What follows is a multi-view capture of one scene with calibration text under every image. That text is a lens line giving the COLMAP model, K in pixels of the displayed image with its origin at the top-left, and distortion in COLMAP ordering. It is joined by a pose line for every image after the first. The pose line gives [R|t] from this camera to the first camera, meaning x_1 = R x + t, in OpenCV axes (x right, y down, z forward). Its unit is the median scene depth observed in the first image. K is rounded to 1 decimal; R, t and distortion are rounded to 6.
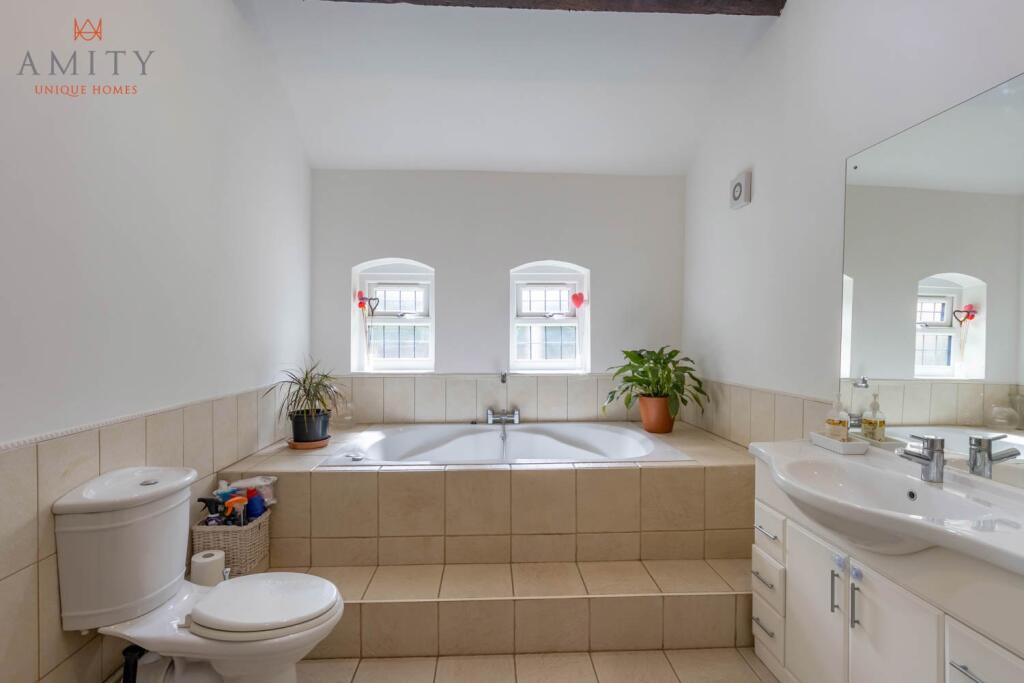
lens RADIAL K [[511.9, 0, 512.8], [0, 511.9, 329.4], [0, 0, 1]] dist [0.003986, -0.017617]
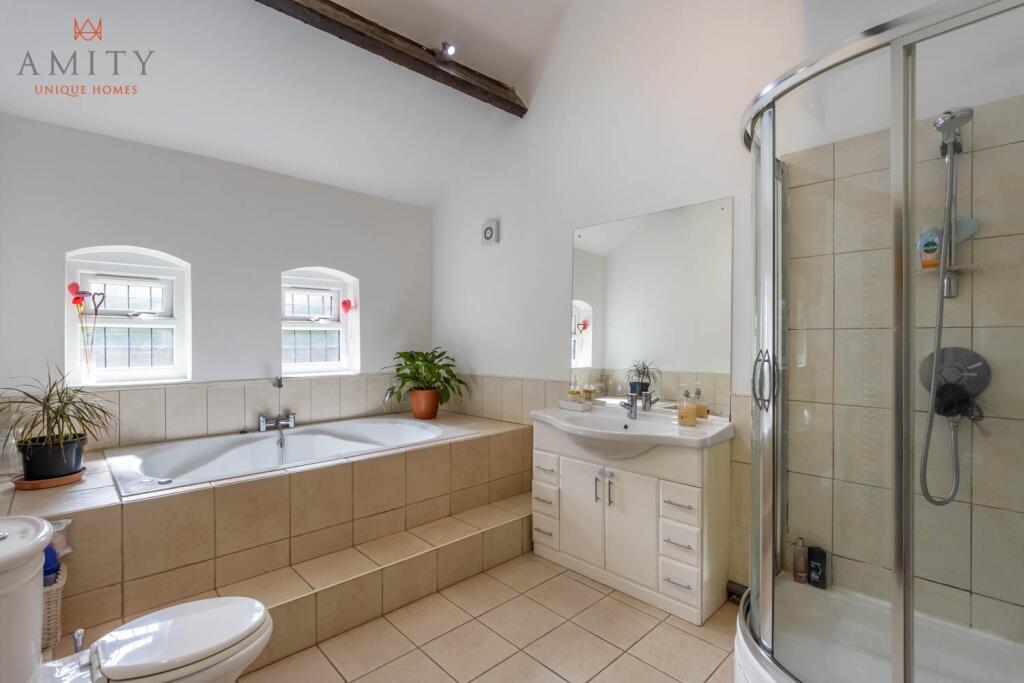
lens RADIAL K [[511.9, 0, 512.8], [0, 511.9, 329.4], [0, 0, 1]] dist [0.003986, -0.017617]
pose [[0.724838, 0.013325, 0.688790, -0.401698], [-0.008035, 0.999908, -0.010889, -0.000166], [-0.688873, 0.002358, 0.724879, -0.026328]]
